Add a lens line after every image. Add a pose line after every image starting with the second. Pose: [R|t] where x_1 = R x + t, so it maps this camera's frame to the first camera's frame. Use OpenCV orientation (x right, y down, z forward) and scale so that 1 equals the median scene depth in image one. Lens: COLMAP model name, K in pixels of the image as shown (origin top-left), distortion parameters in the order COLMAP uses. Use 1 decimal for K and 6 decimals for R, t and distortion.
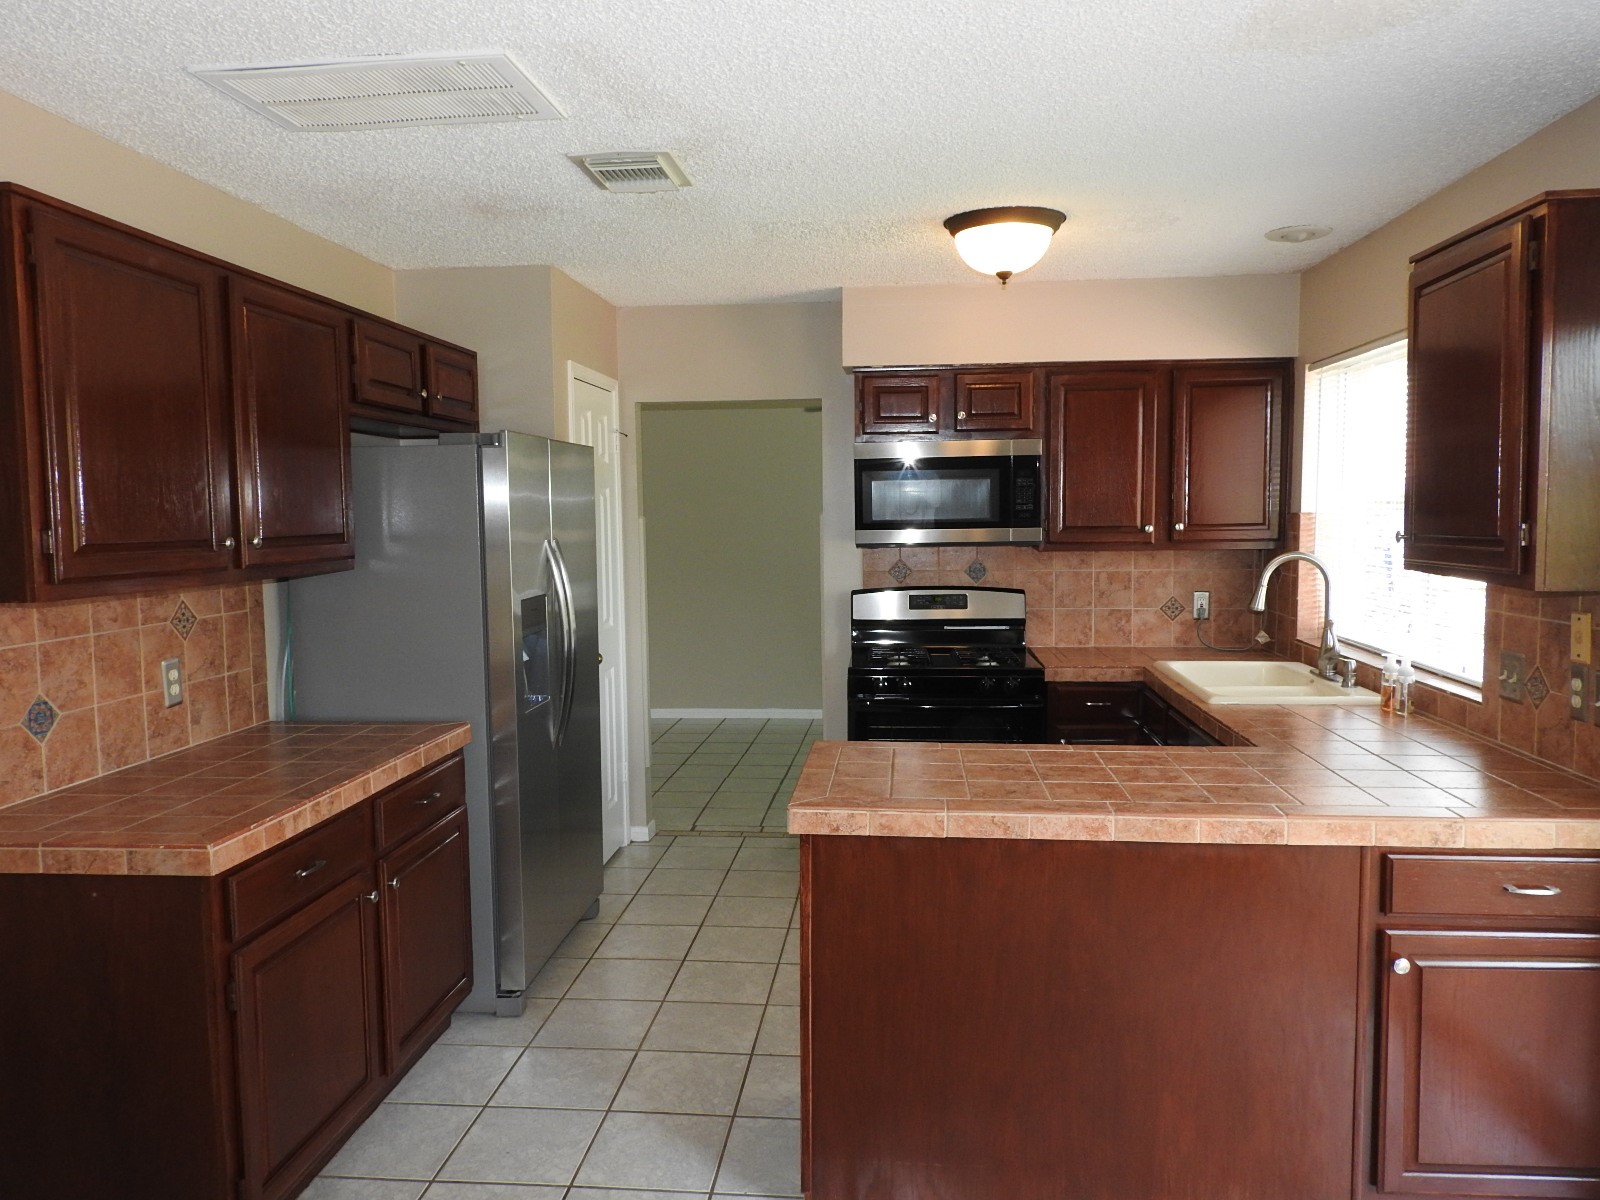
lens RADIAL K [[1148.9, 0, 802.5], [0, 1148.9, 601.0], [0, 0, 1]] dist [0.010946, -0.001331]
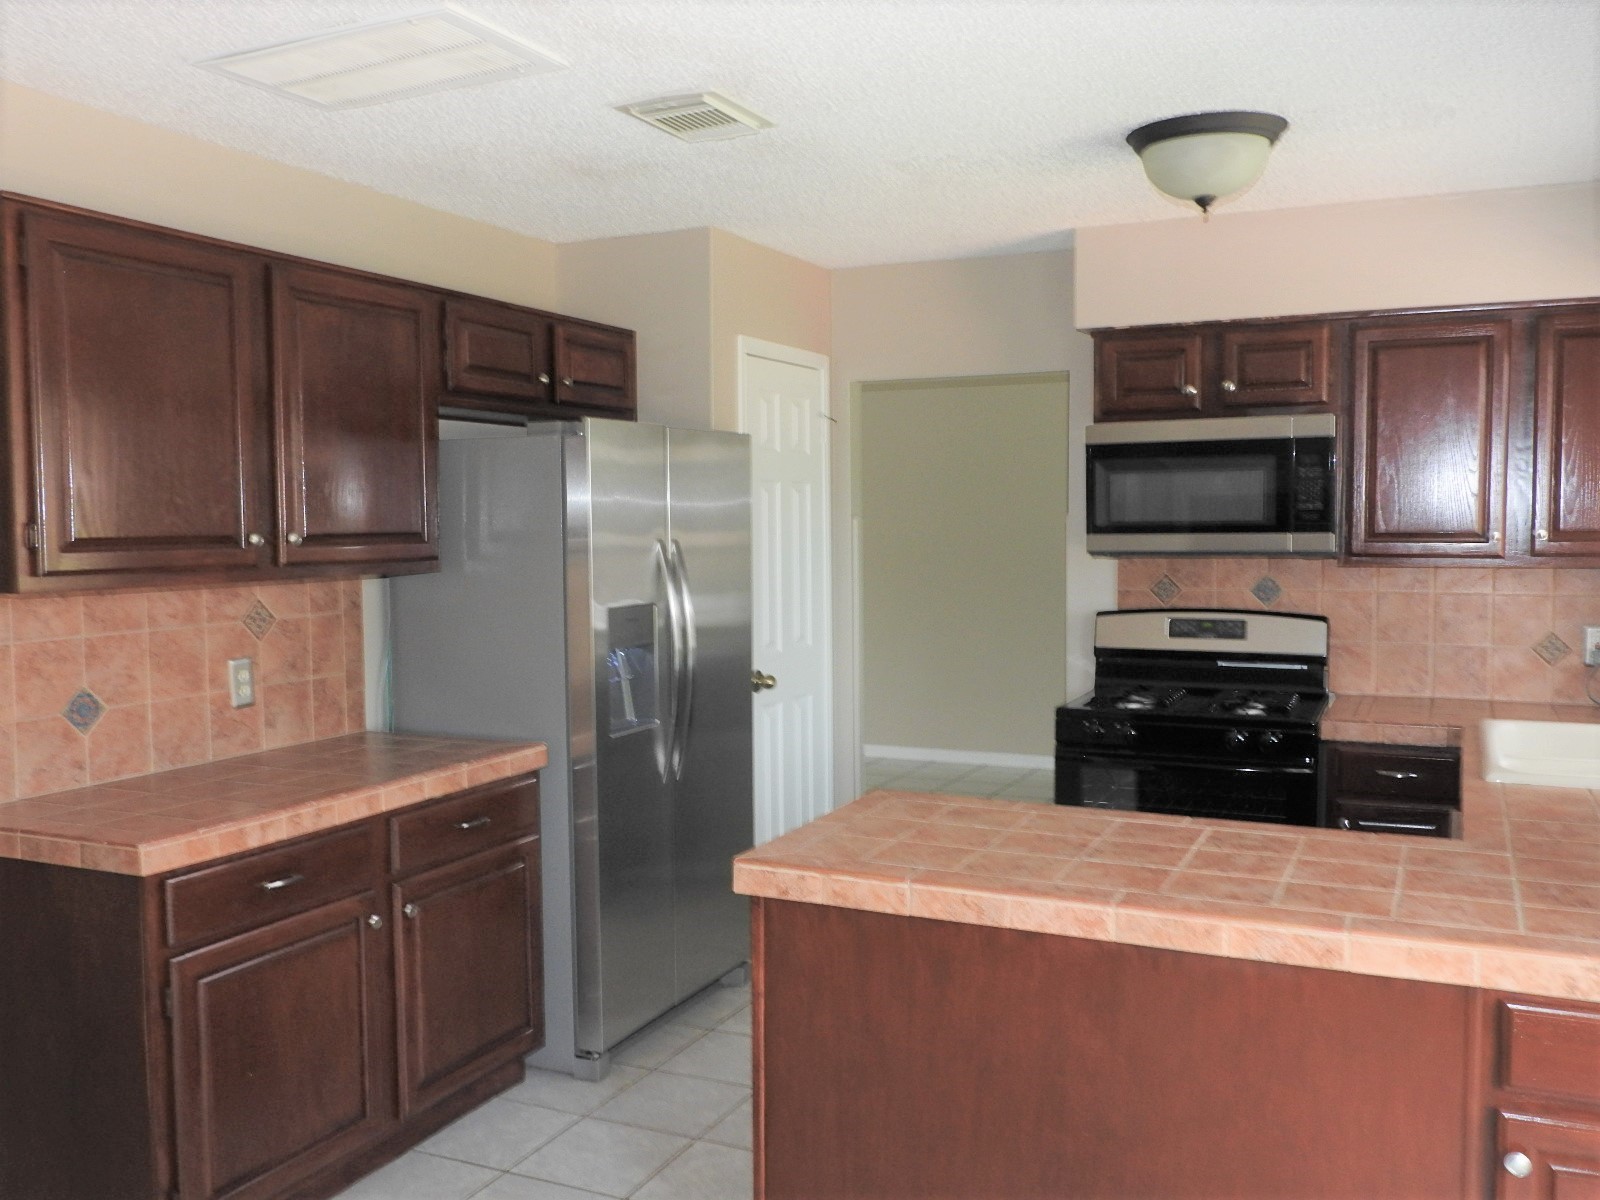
lens RADIAL K [[1399.6, 0, 804.2], [0, 1399.6, 605.3], [0, 0, 1]] dist [0.005326, -0.011069]
pose [[0.940618, 0.025025, -0.338544, 0.280582], [-0.029391, 0.999538, -0.007775, 0.000141], [0.338193, 0.017264, 0.940918, 0.042194]]
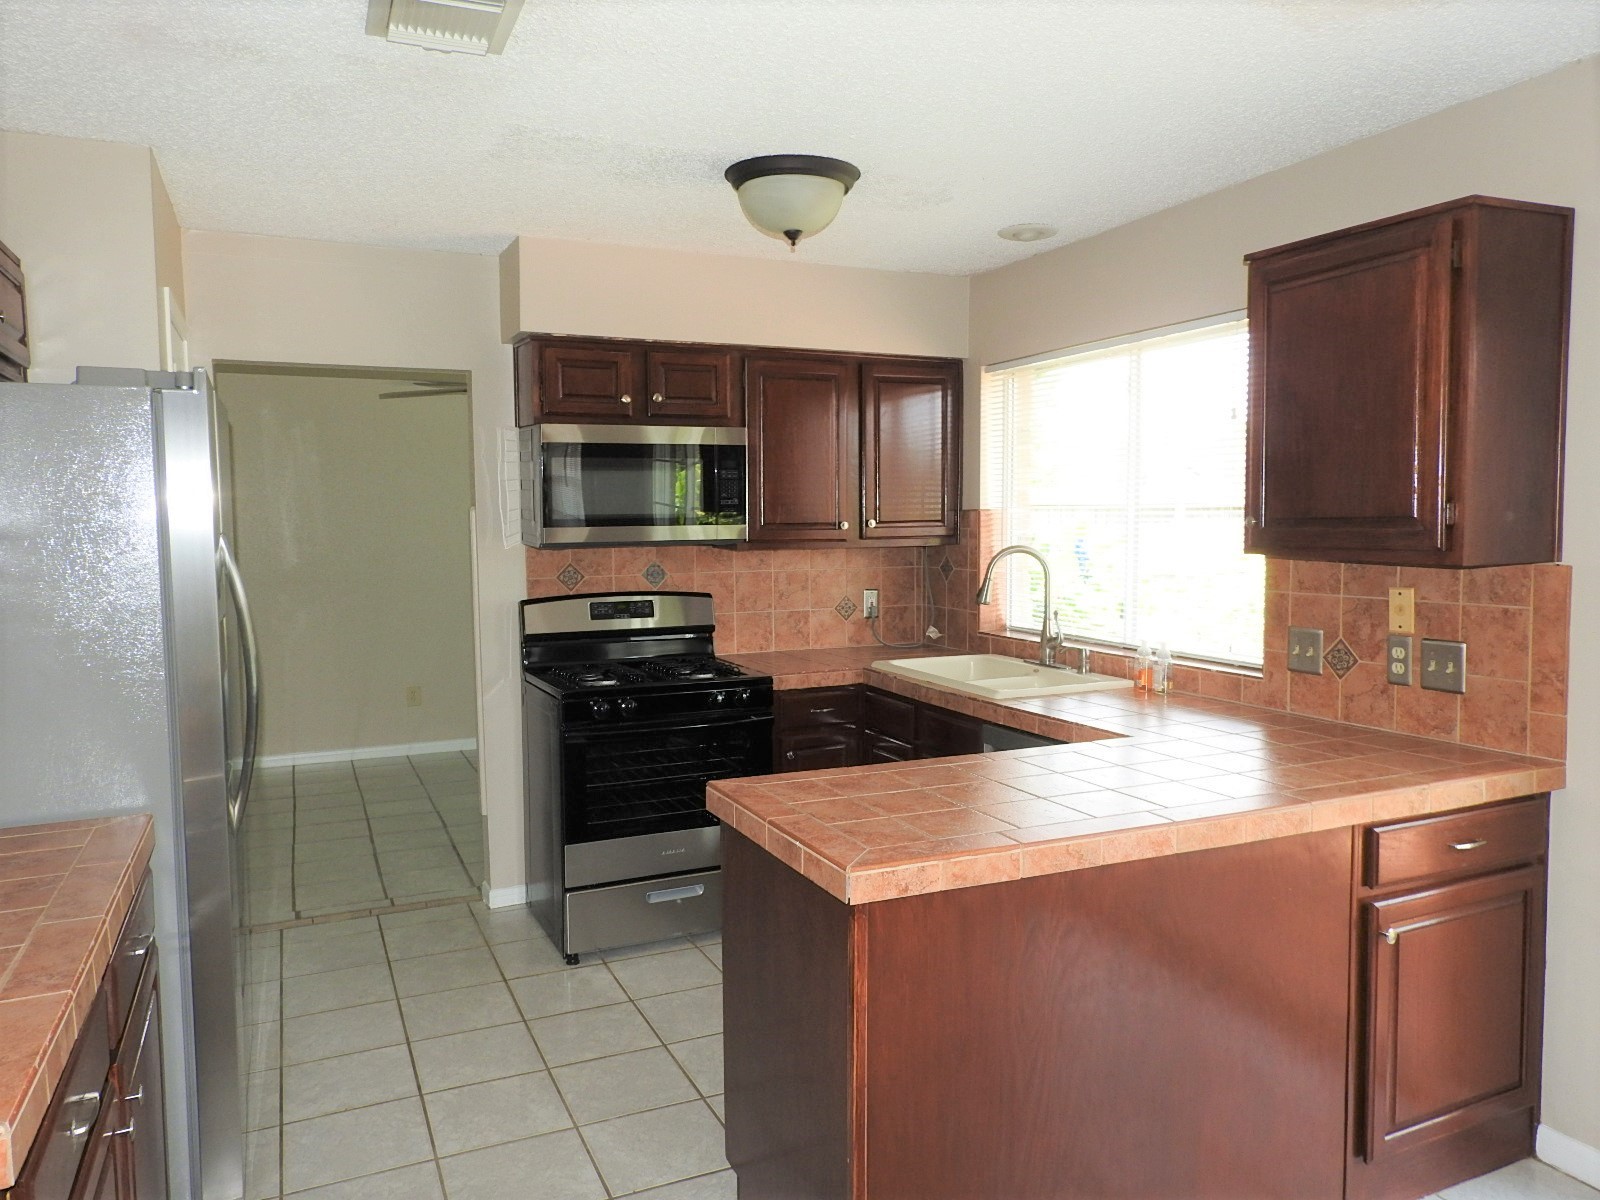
lens RADIAL K [[1148.9, 0, 802.5], [0, 1148.9, 601.0], [0, 0, 1]] dist [0.010946, -0.001331]
pose [[0.867531, -0.034349, 0.496195, -0.306384], [0.040250, 0.999189, -0.001204, 0.000594], [-0.495751, 0.021016, 0.868210, 0.262214]]
